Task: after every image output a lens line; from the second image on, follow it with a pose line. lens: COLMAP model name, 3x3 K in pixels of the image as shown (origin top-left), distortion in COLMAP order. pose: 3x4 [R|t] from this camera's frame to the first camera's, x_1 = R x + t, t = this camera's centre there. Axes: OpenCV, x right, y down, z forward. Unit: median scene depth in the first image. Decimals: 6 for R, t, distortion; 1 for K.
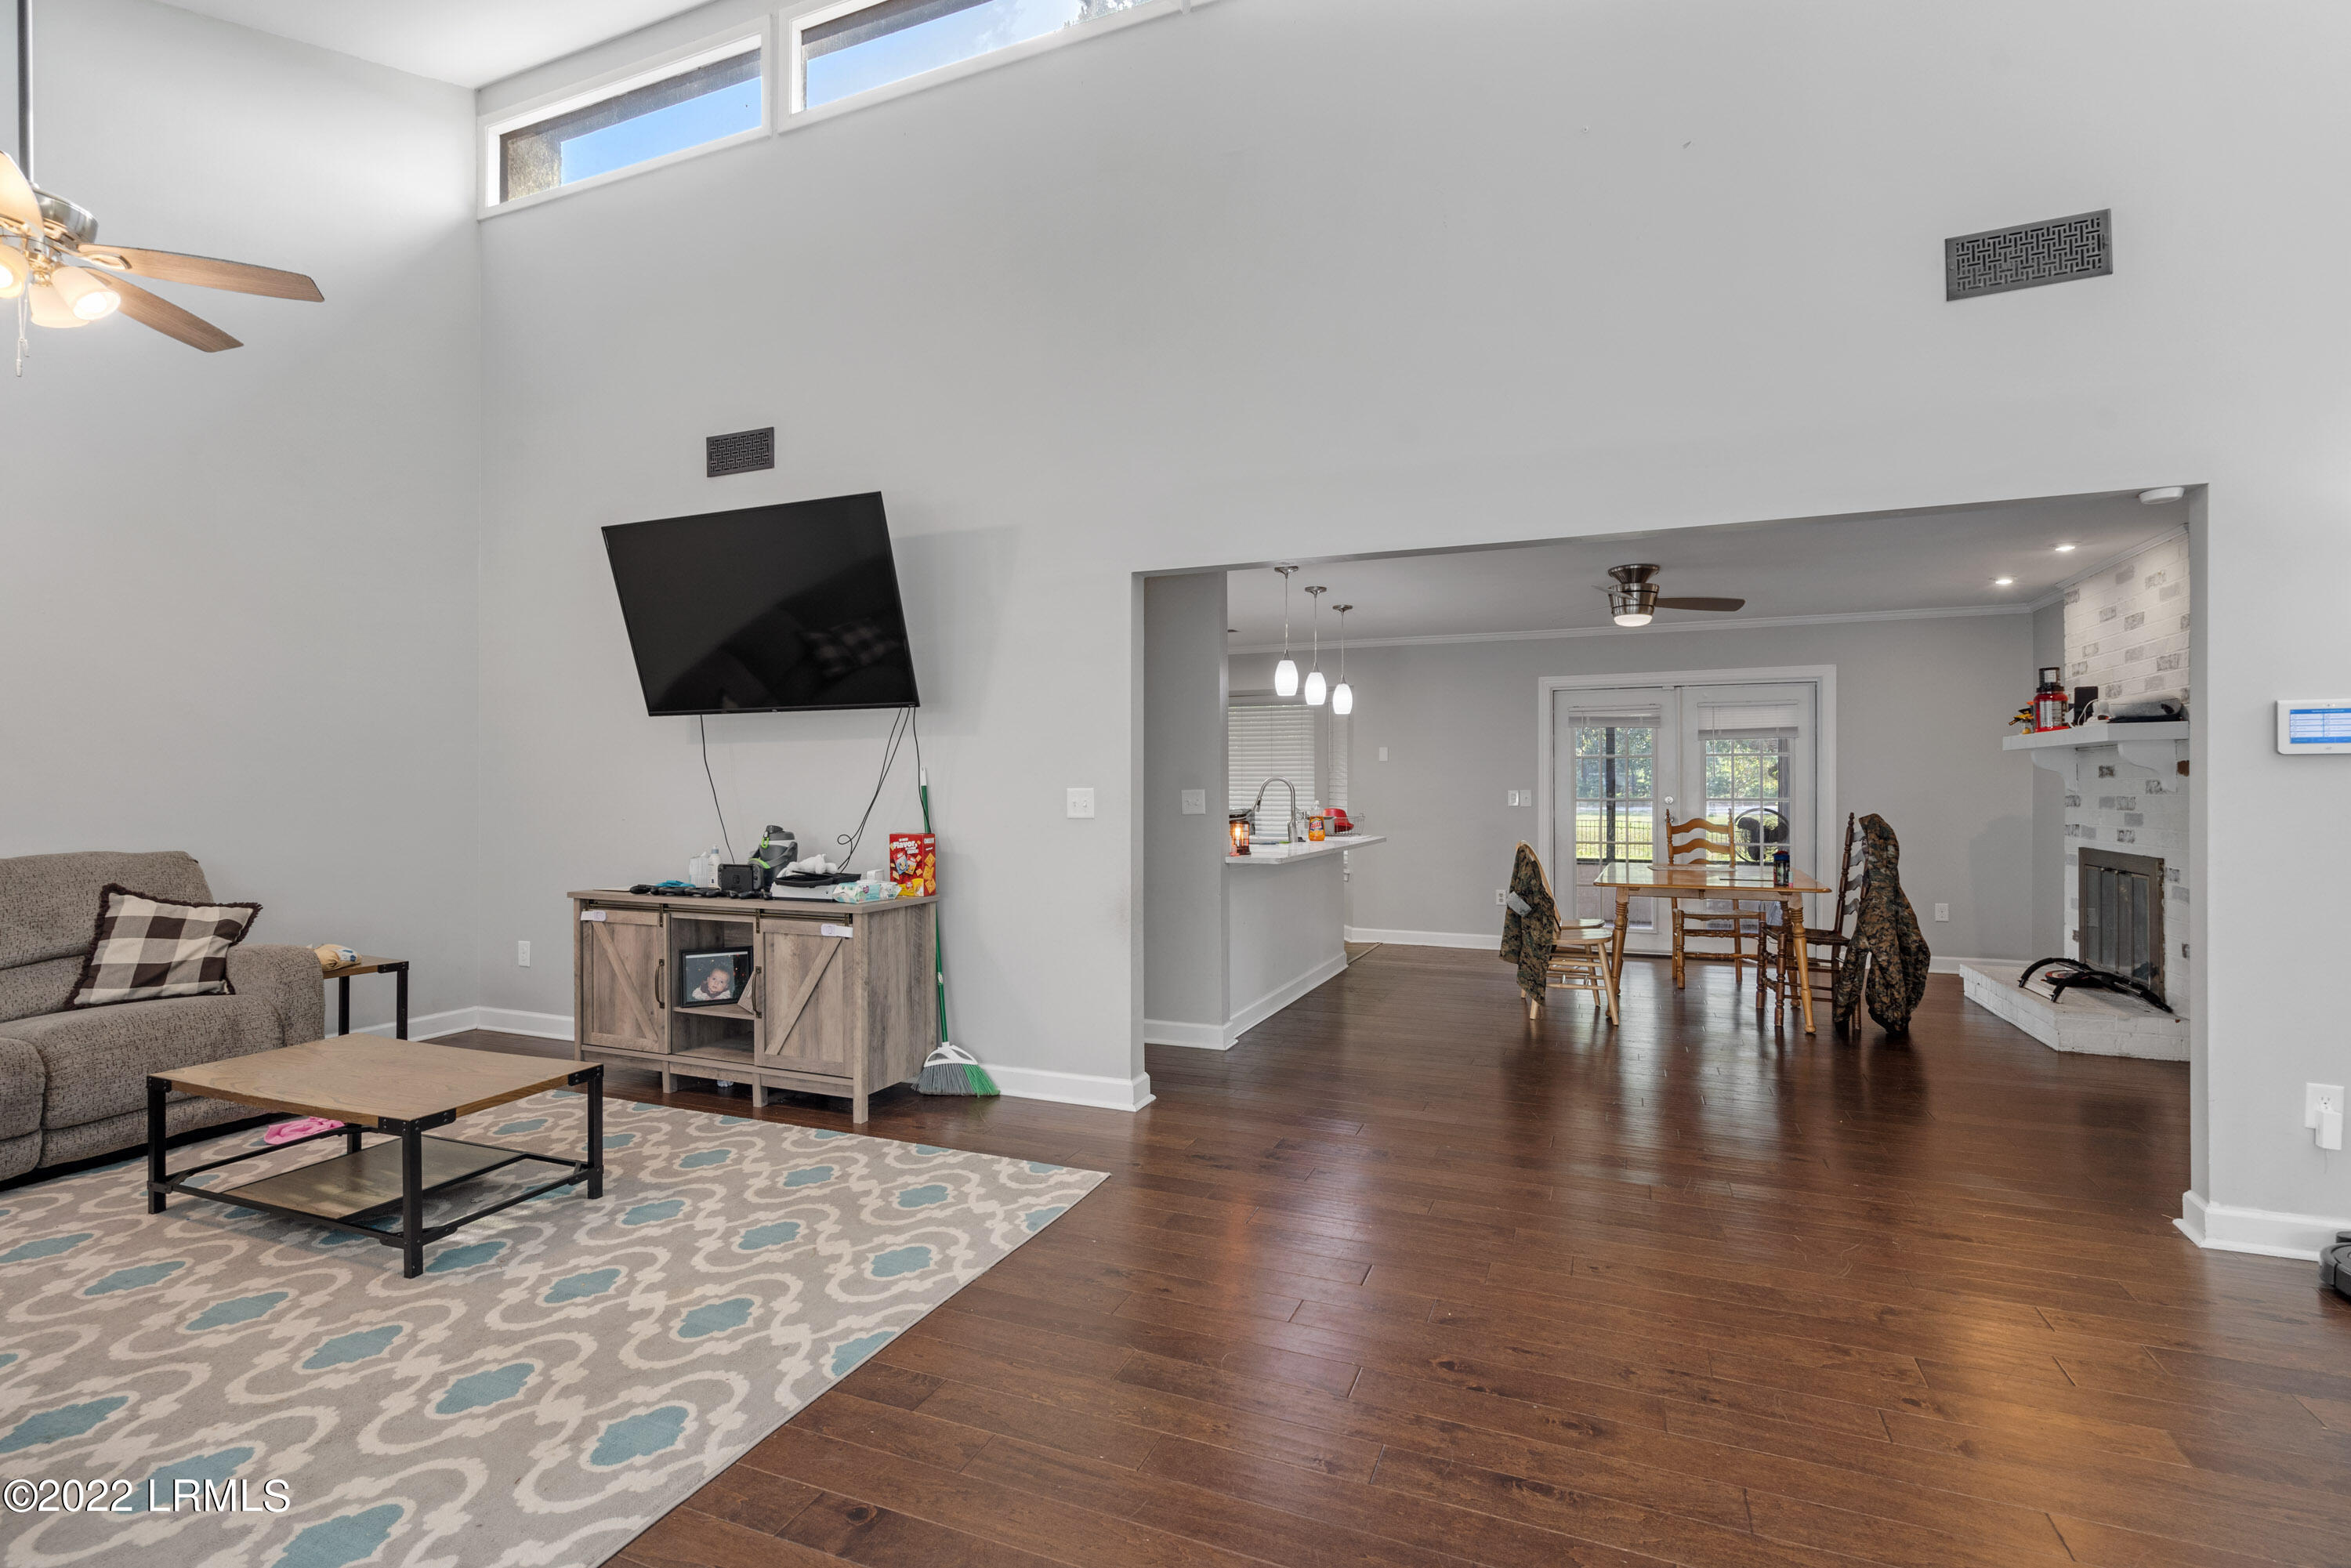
lens RADIAL K [[1083.7, 0, 1175.4], [0, 1083.7, 784.6], [0, 0, 1]] dist [-0.003302, 0.001298]
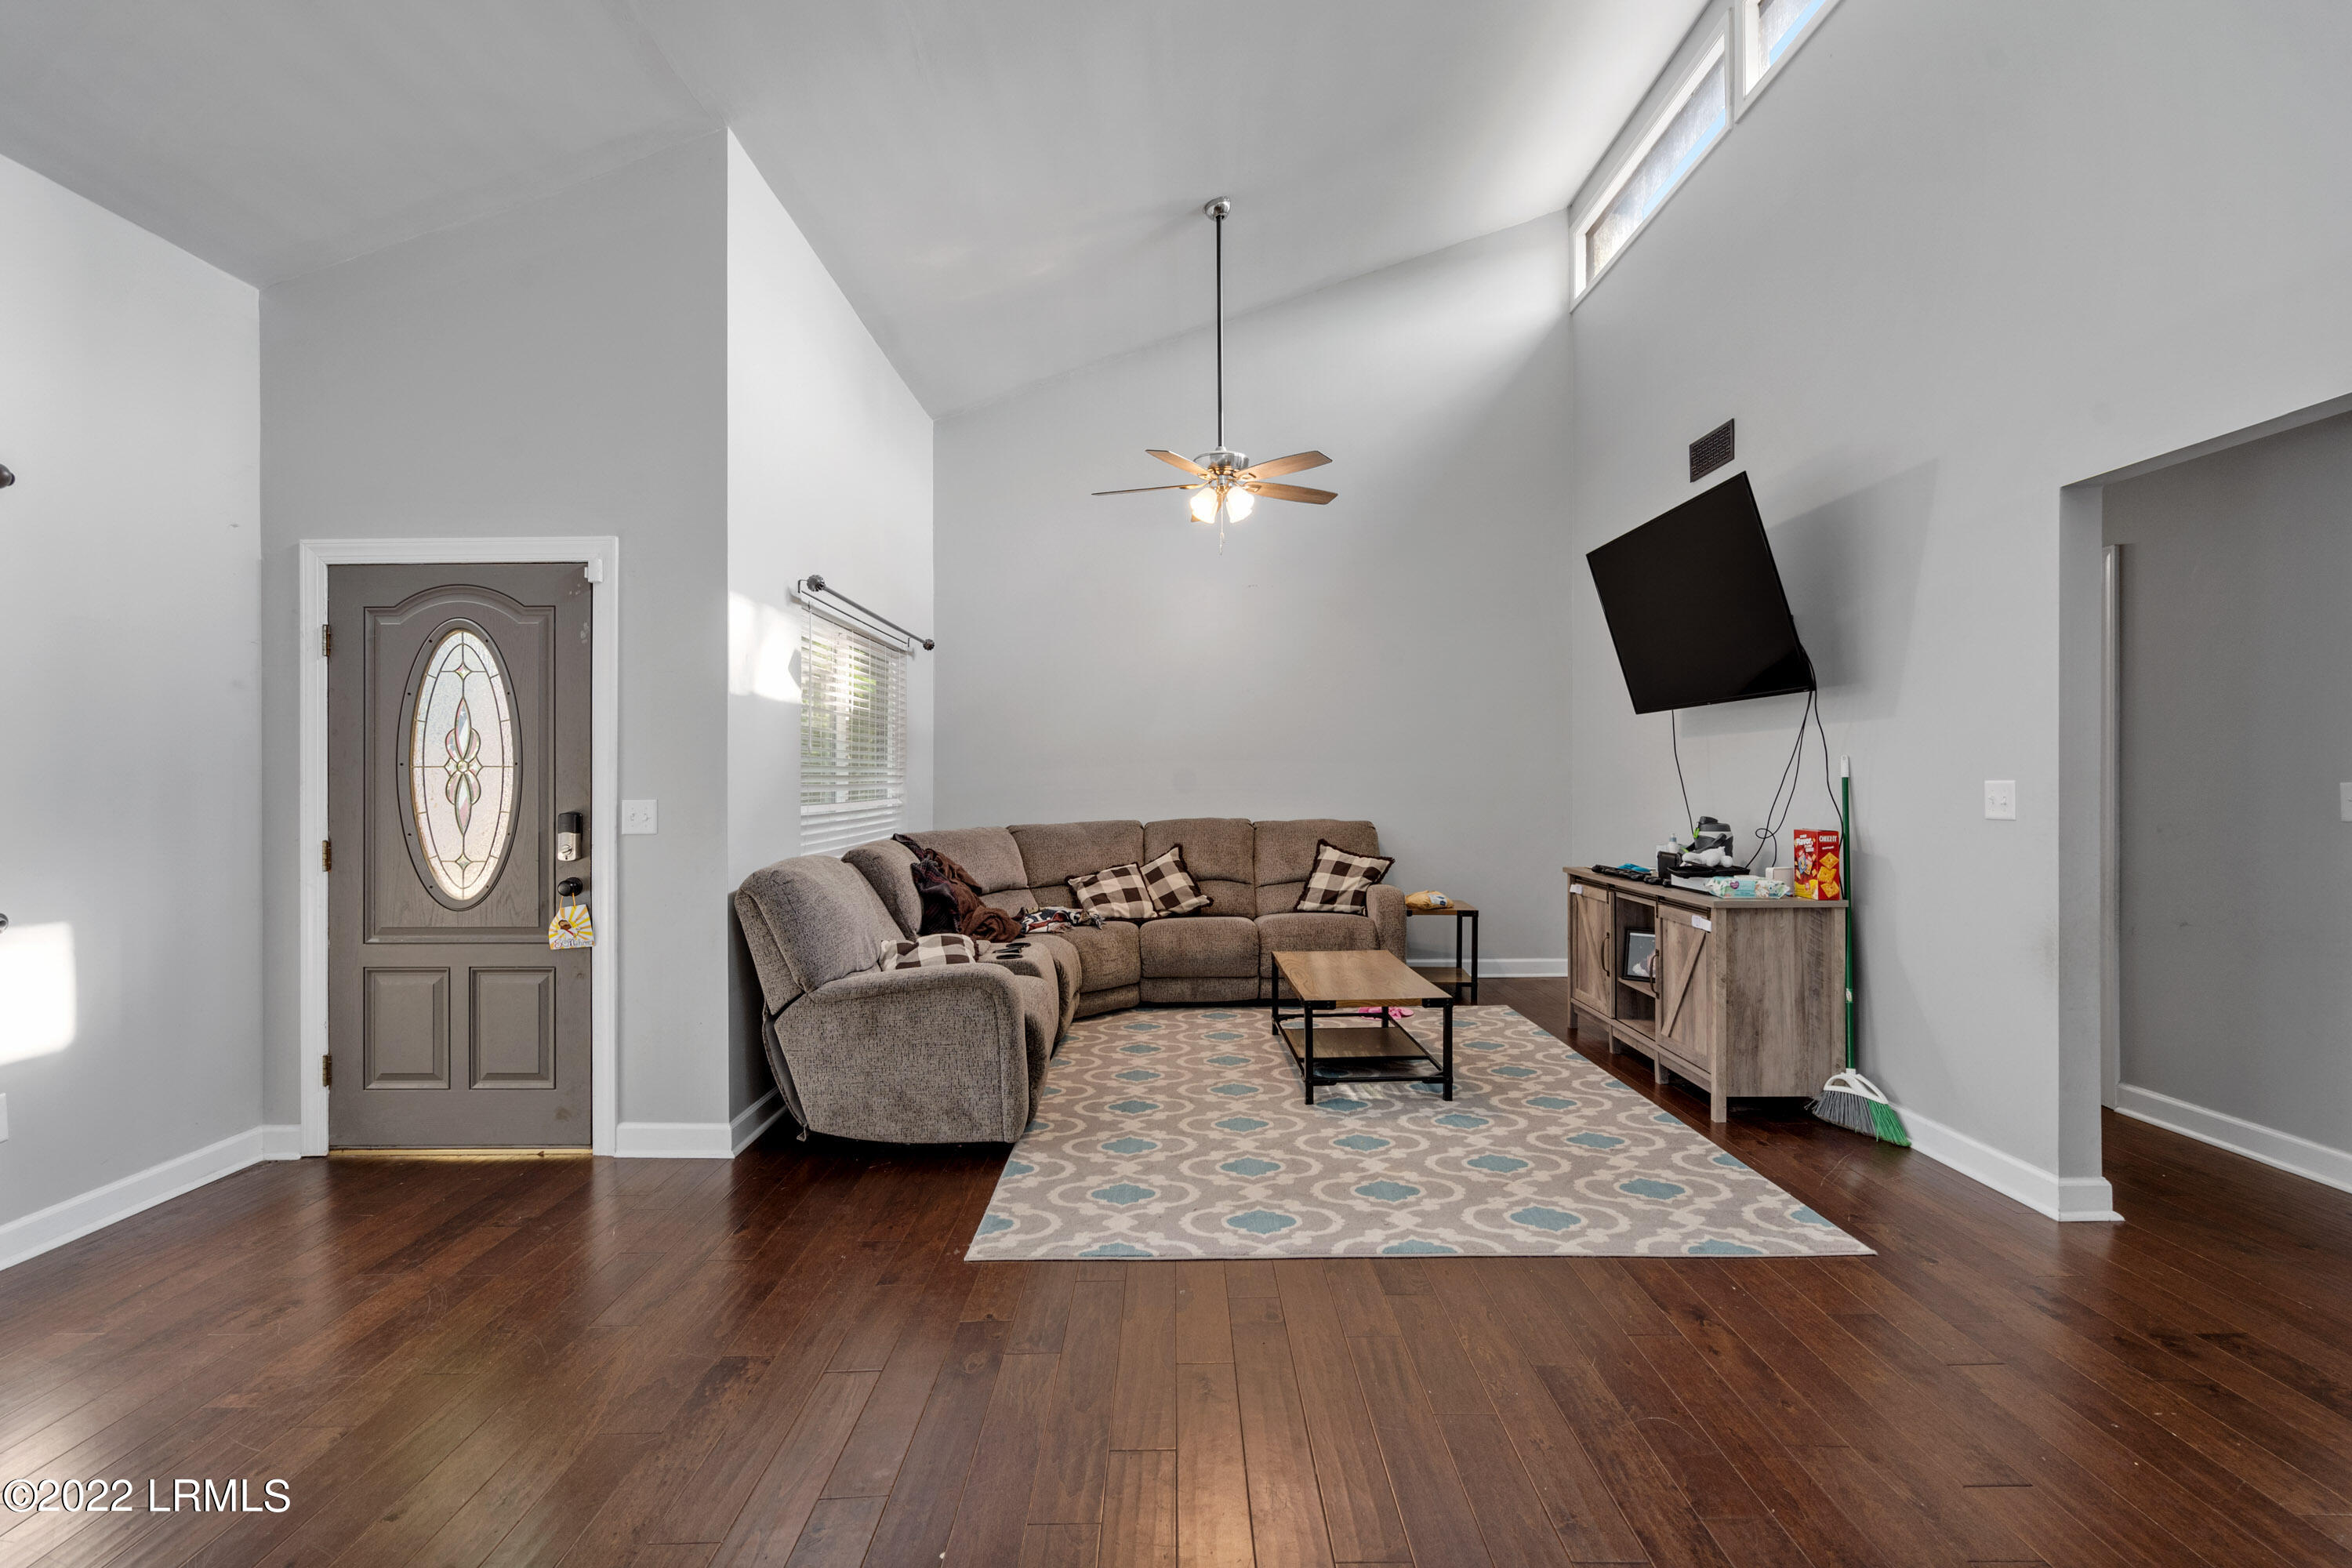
lens RADIAL K [[1084.2, 0, 1168.9], [0, 1084.2, 768.0], [0, 0, 1]] dist [-0.003302, 0.001298]
pose [[0.376697, -0.009741, -0.926285, 0.464179], [0.005836, 0.999950, -0.008142, -0.003127], [0.926318, -0.002338, 0.376735, 0.183549]]
